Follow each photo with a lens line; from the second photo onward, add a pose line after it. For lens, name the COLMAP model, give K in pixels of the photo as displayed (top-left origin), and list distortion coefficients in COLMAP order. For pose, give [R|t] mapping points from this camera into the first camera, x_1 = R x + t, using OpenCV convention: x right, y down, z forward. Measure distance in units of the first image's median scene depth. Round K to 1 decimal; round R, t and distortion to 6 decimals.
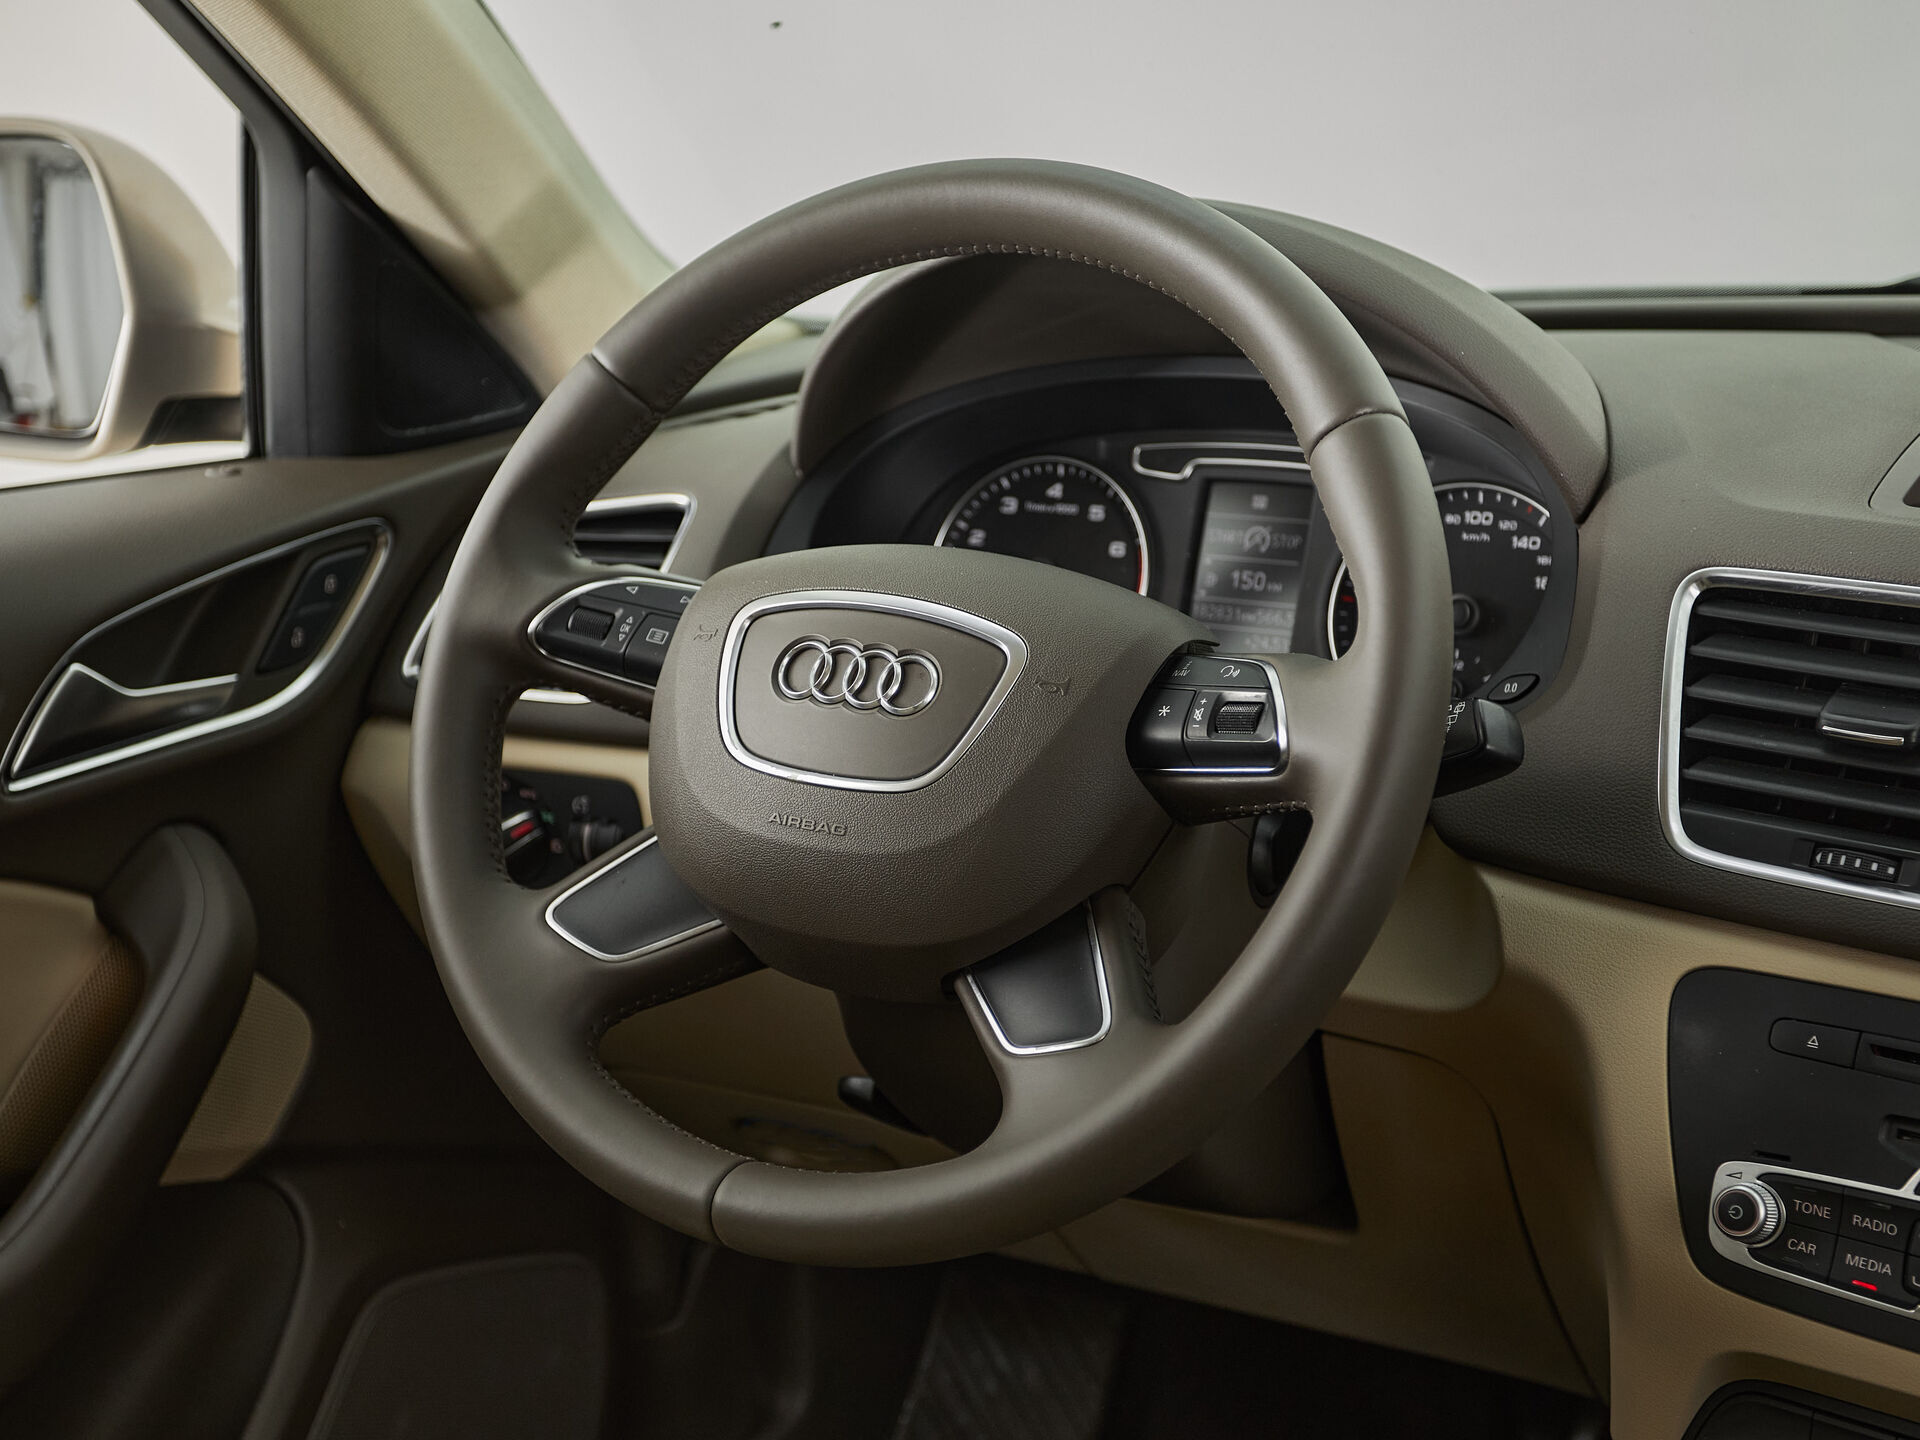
lens RADIAL K [[2650.9, 0, 885.6], [0, 2650.9, 767.8], [0, 0, 1]] dist [0.030805, 0.019109]
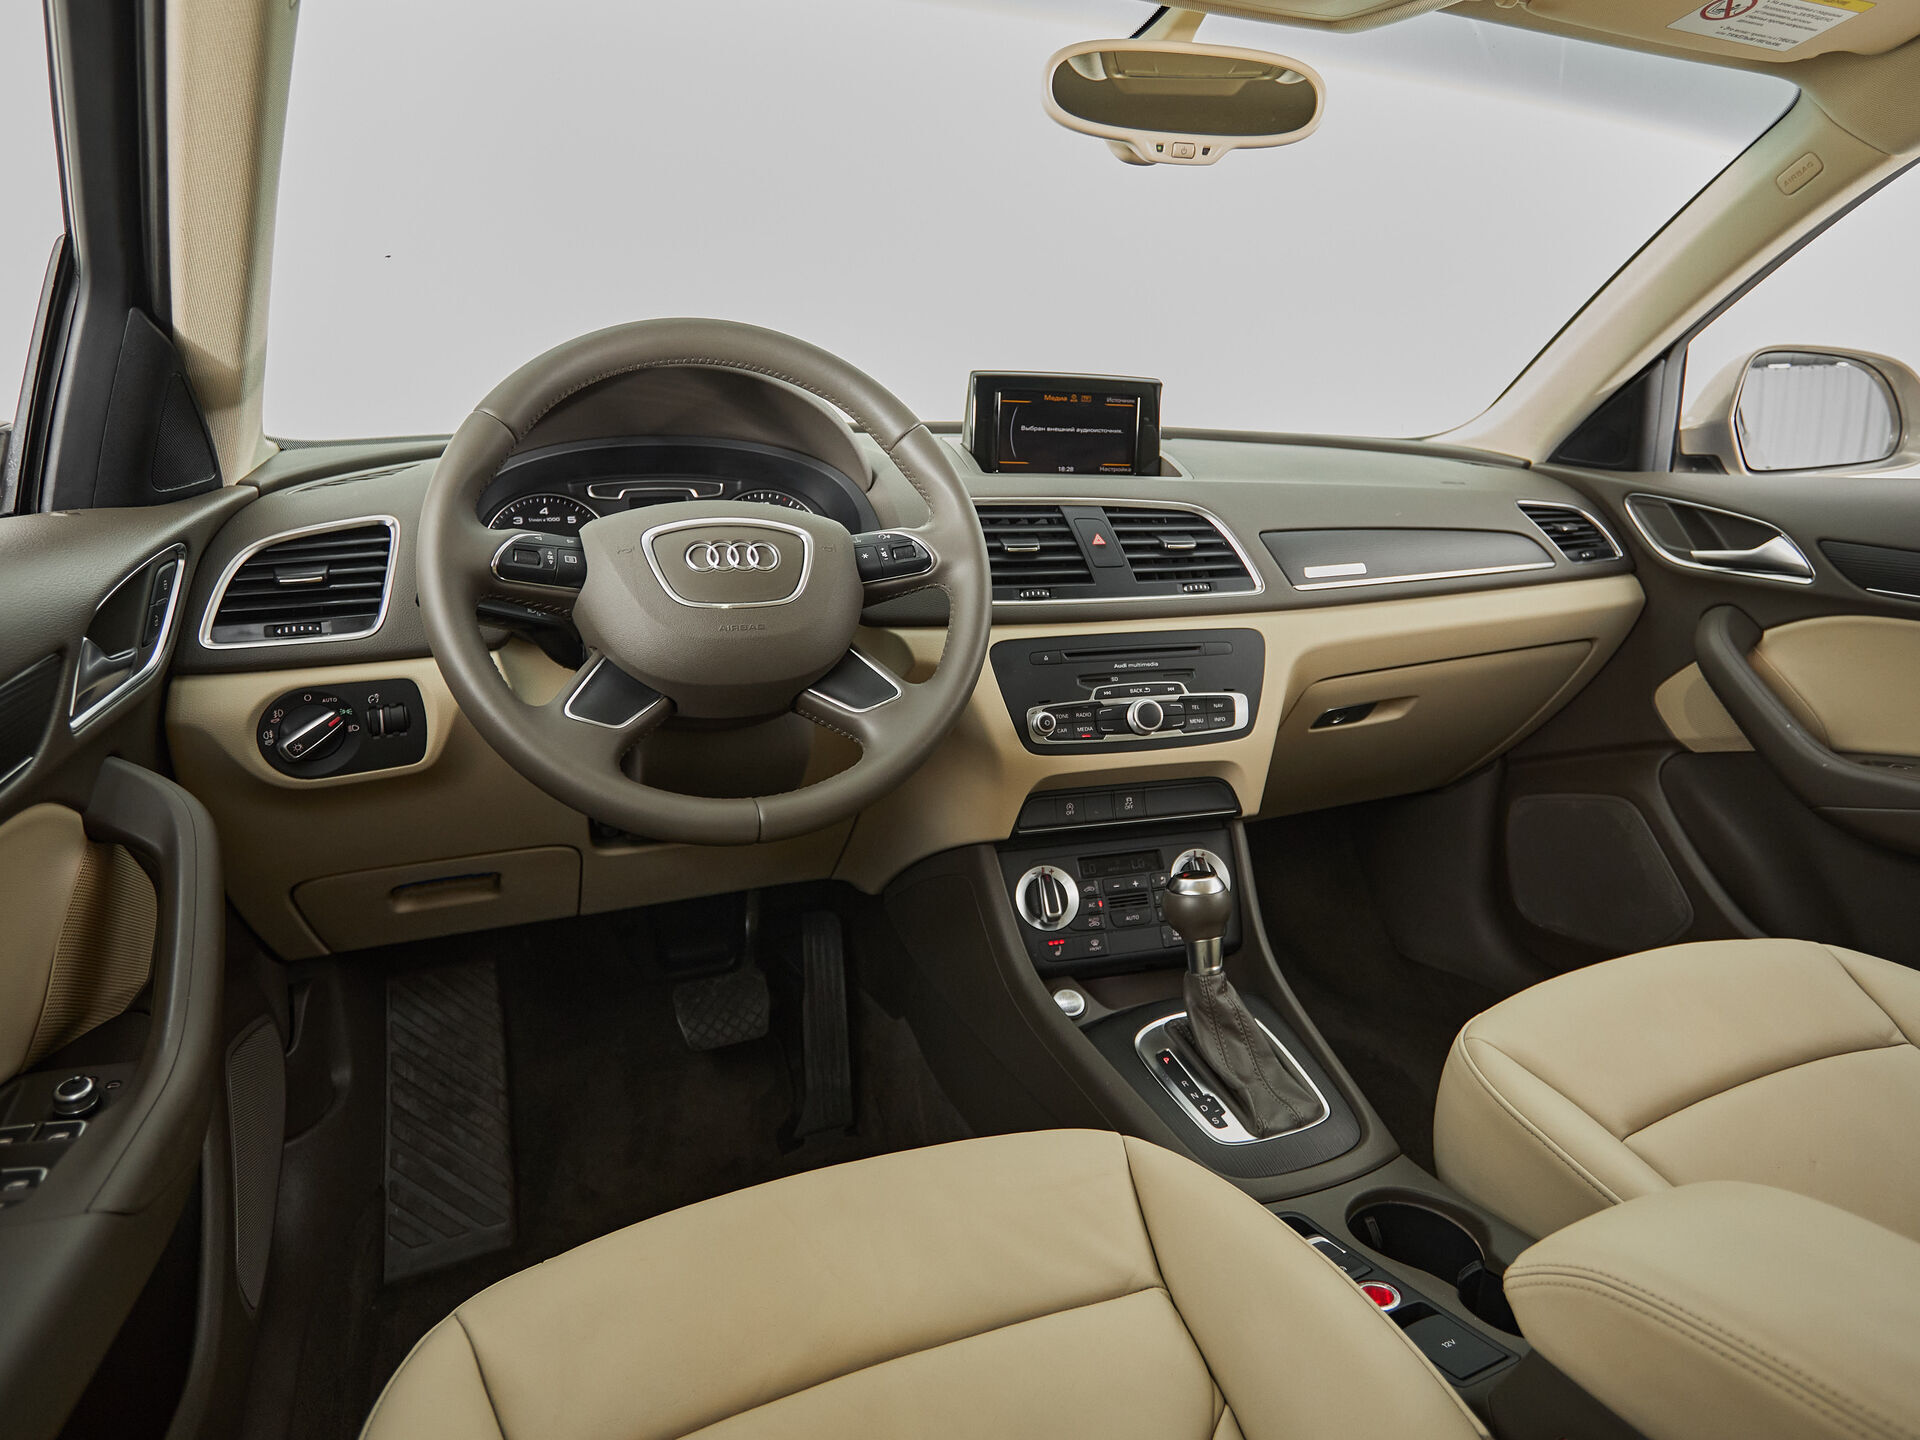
lens RADIAL K [[1170.8, 0, 993.2], [0, 1170.8, 642.4], [0, 0, 1]] dist [-0.000528, -0.000156]
pose [[0.571352, -0.129926, 0.810356, -0.564634], [0.190246, 0.981462, 0.023224, 0.042213], [-0.798350, 0.140898, 0.585478, 0.290727]]
